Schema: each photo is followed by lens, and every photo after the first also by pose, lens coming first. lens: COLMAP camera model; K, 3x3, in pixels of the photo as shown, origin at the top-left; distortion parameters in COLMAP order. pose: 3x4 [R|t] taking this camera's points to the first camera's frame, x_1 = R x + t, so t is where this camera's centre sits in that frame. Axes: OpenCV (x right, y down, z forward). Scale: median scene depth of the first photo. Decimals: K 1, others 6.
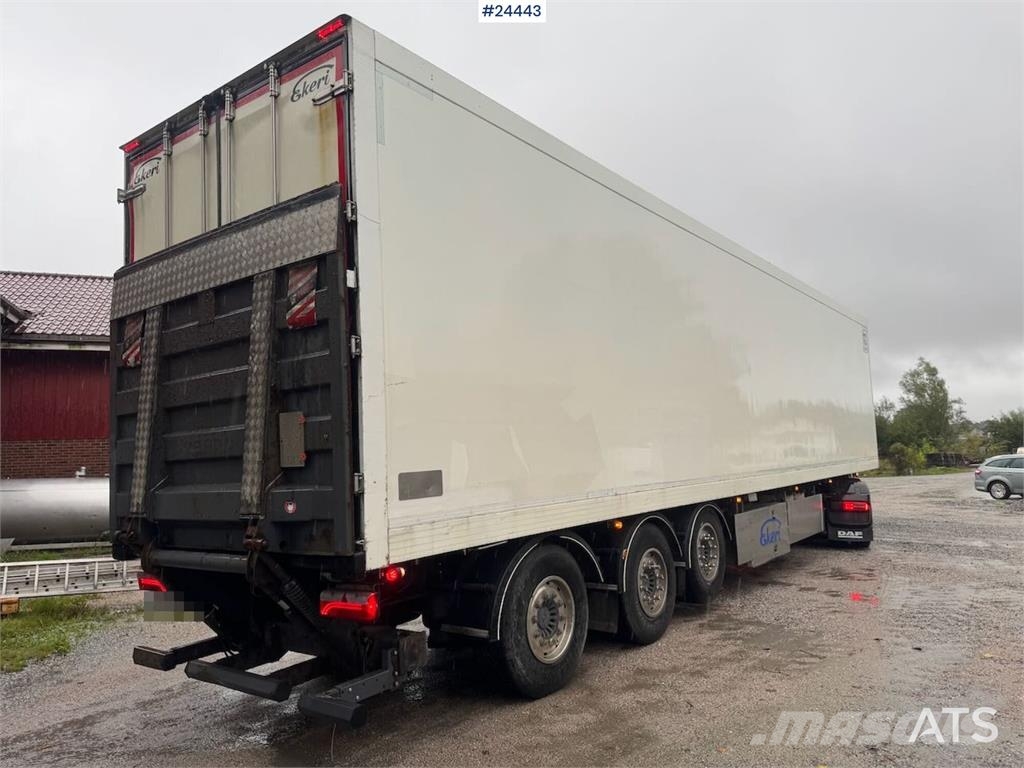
lens RADIAL K [[714.5, 0, 512.0], [0, 714.5, 384.0], [0, 0, 1]] dist [0.094334, -0.140673]
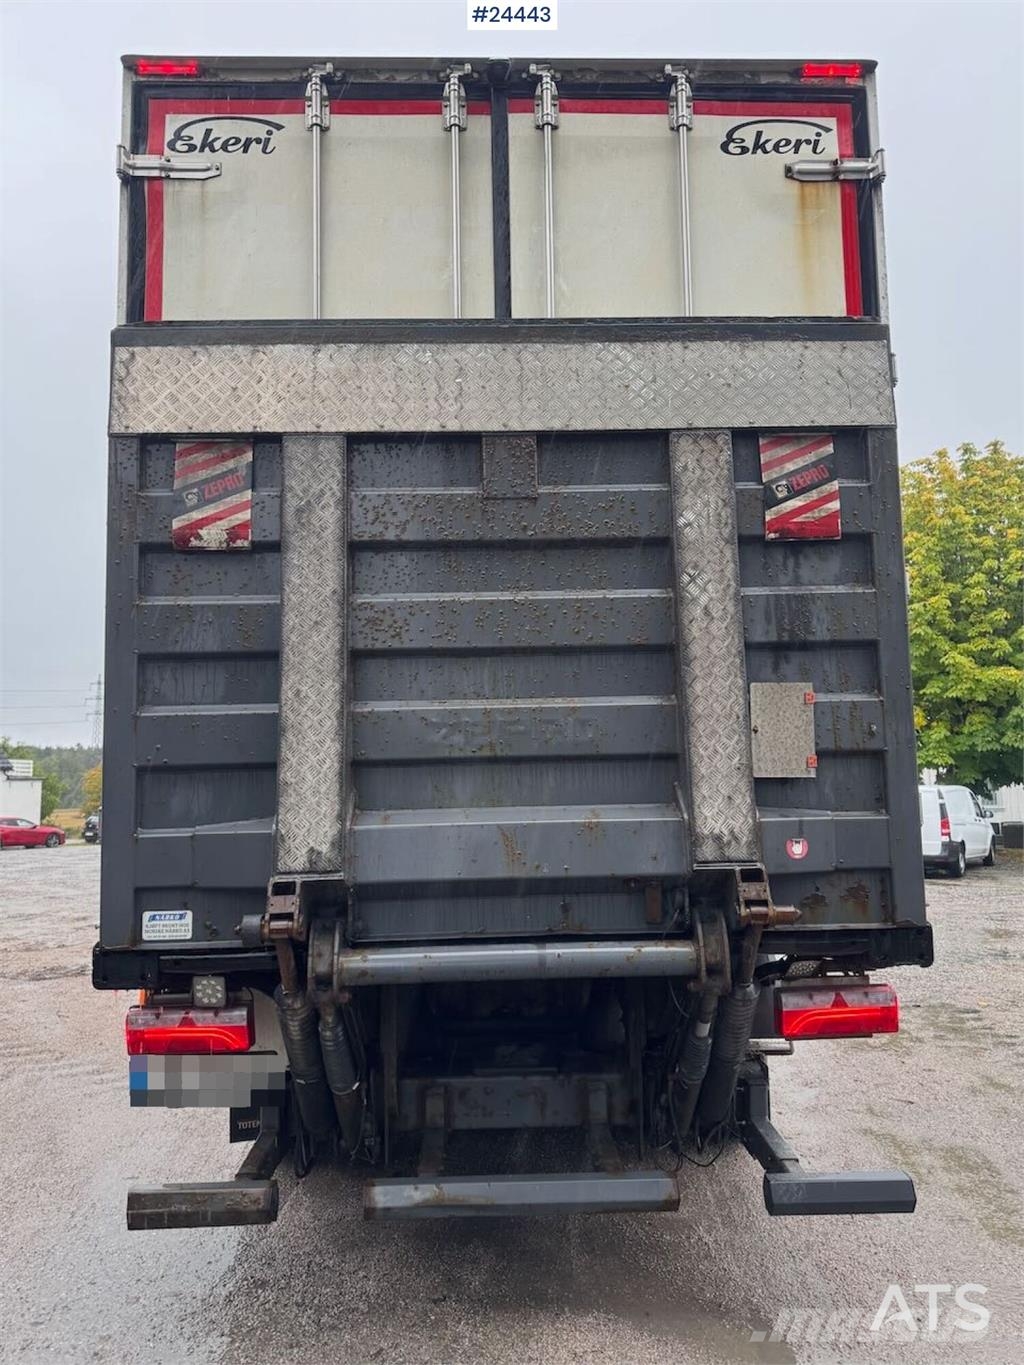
lens RADIAL K [[952.4, 0, 512.0], [0, 952.4, 682.5], [0, 0, 1]] dist [0.094334, -0.140673]
pose [[0.785343, 0.097852, 0.611279, -0.908140], [-0.080442, 0.995187, -0.055958, 0.095553], [-0.613812, -0.005227, 0.789435, 0.510436]]
